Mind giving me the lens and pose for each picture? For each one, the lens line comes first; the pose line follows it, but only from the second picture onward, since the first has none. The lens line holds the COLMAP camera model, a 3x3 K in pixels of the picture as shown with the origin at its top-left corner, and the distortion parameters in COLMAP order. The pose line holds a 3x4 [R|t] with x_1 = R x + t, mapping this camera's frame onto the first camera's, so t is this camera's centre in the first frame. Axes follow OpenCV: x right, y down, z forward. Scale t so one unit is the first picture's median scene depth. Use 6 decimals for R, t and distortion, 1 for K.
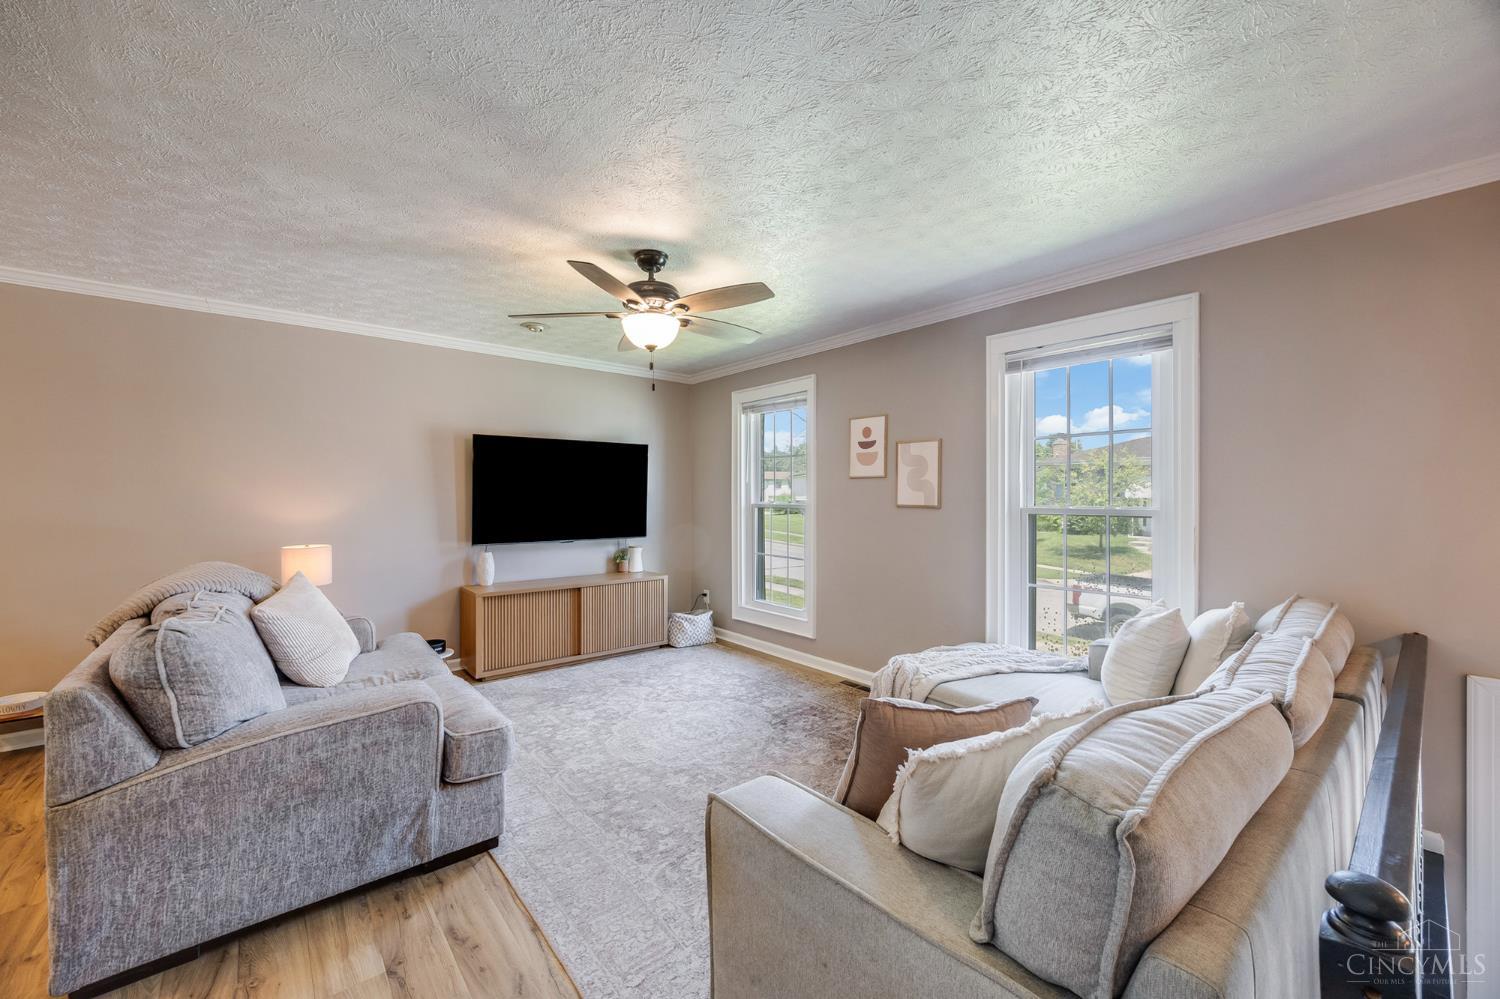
lens RADIAL K [[592.4, 0, 752.3], [0, 592.4, 497.8], [0, 0, 1]] dist [-0.000489, 0.000216]
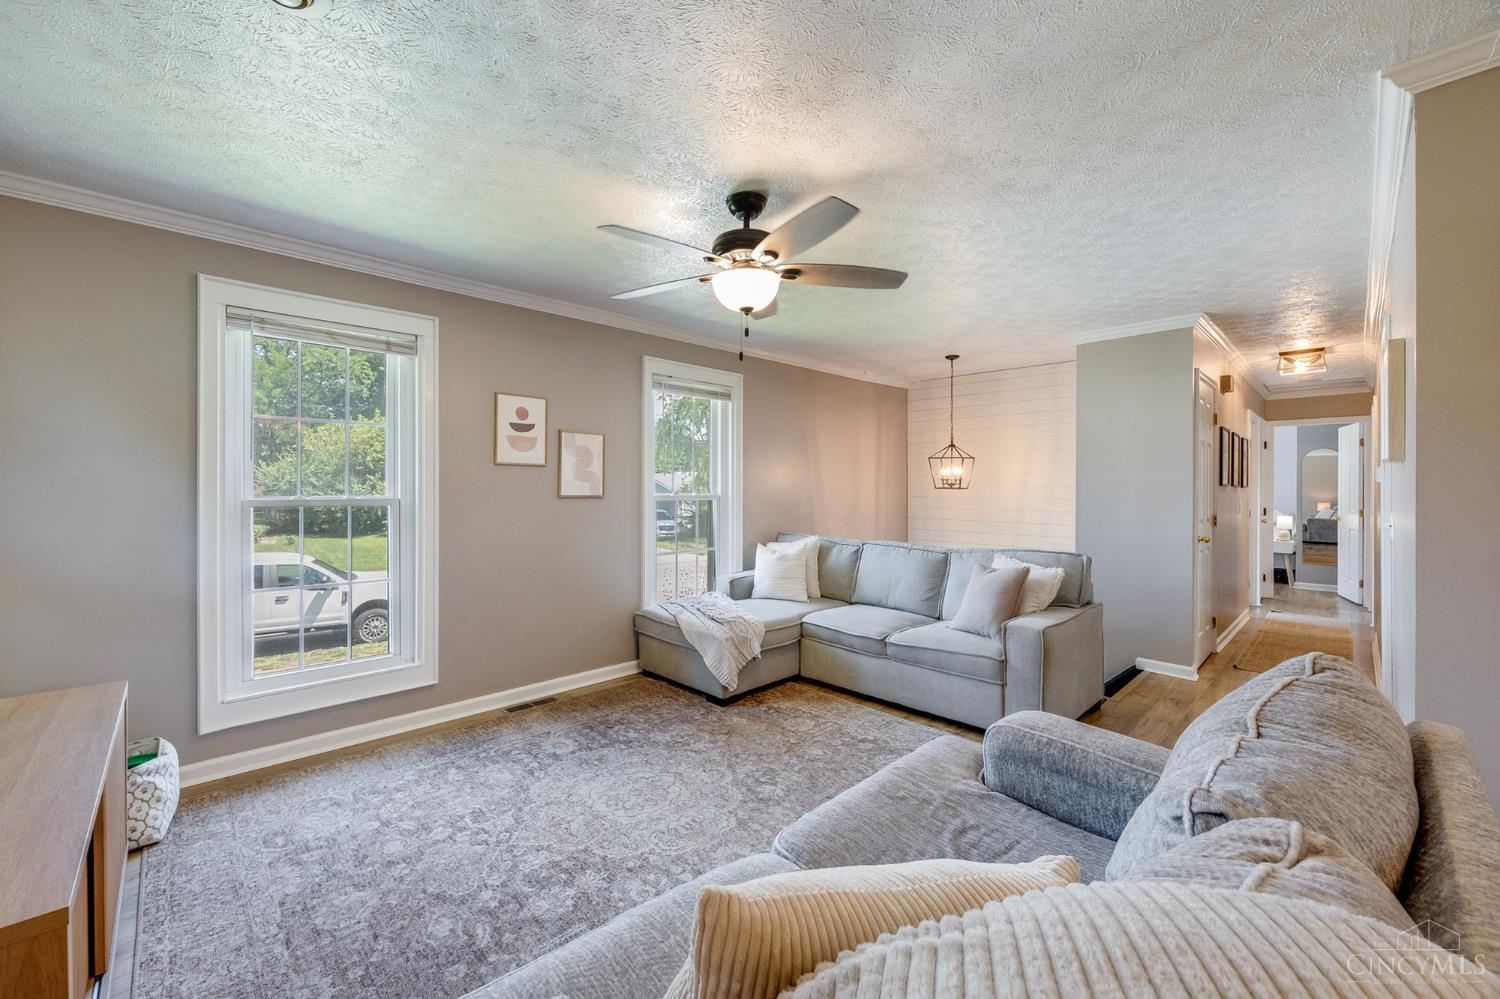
lens RADIAL K [[592.4, 0, 742.1], [0, 592.4, 491.0], [0, 0, 1]] dist [-0.000489, 0.000216]
pose [[-0.064643, -0.007500, 0.997880, -0.751196], [0.001003, 0.999971, 0.007581, -0.002701], [-0.997908, 0.001491, -0.064633, 0.790464]]
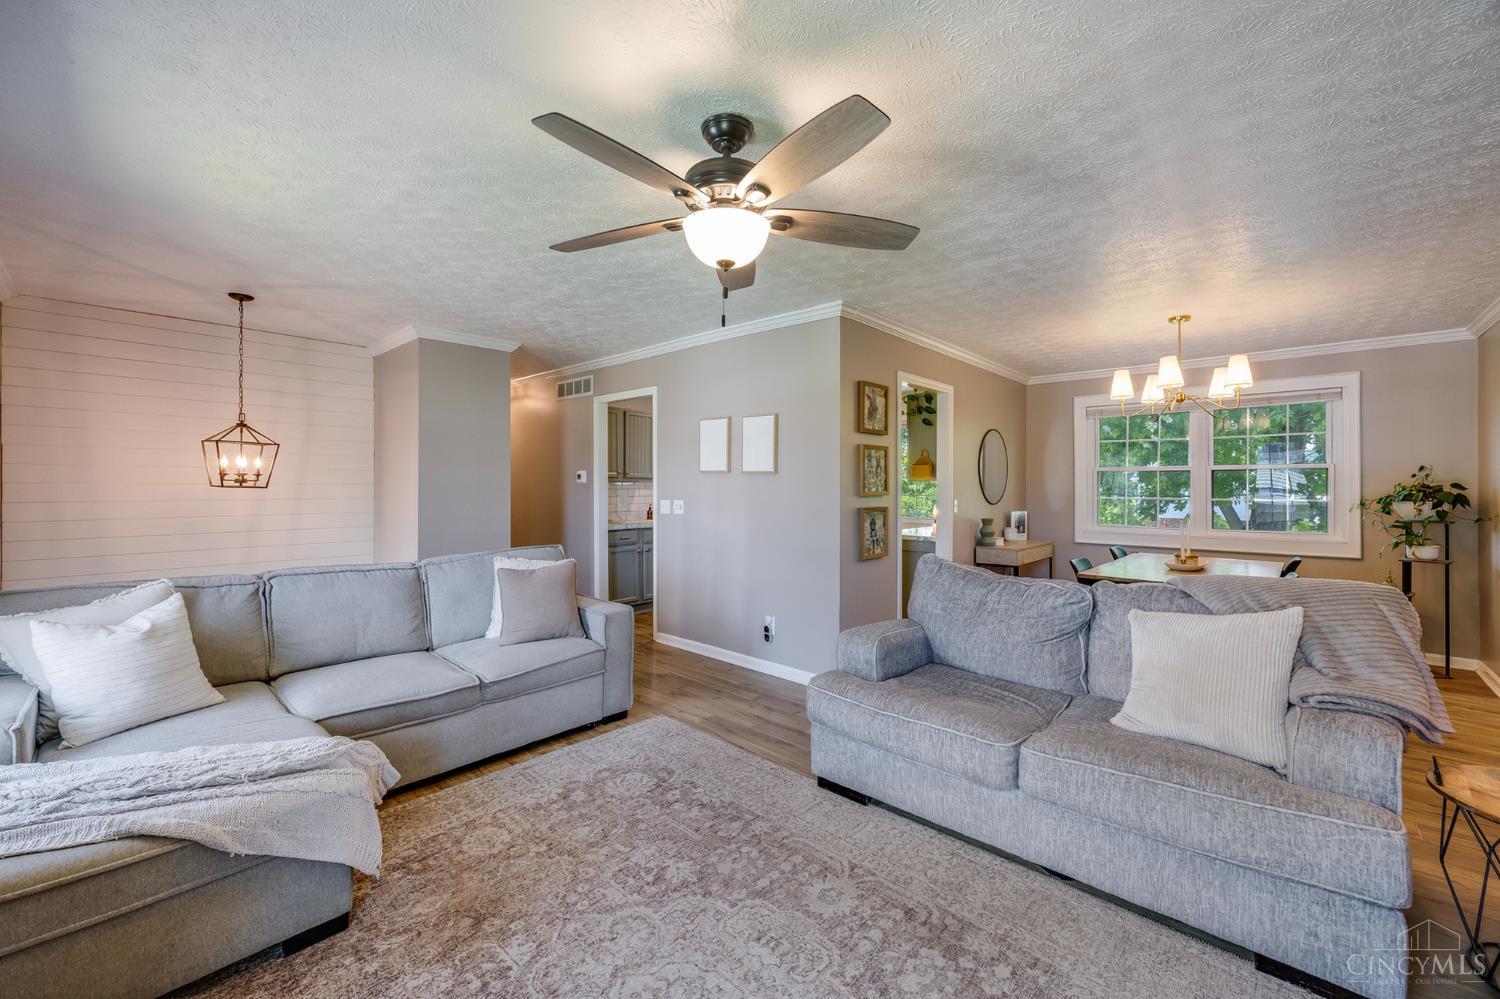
lens RADIAL K [[592.4, 0, 723.3], [0, 592.4, 482.1], [0, 0, 1]] dist [-0.000489, 0.000216]
pose [[-0.996120, -0.000654, -0.088003, -0.081835], [-0.000352, 0.999994, -0.003442, -0.002193], [0.088004, -0.003398, -0.996114, 1.242102]]
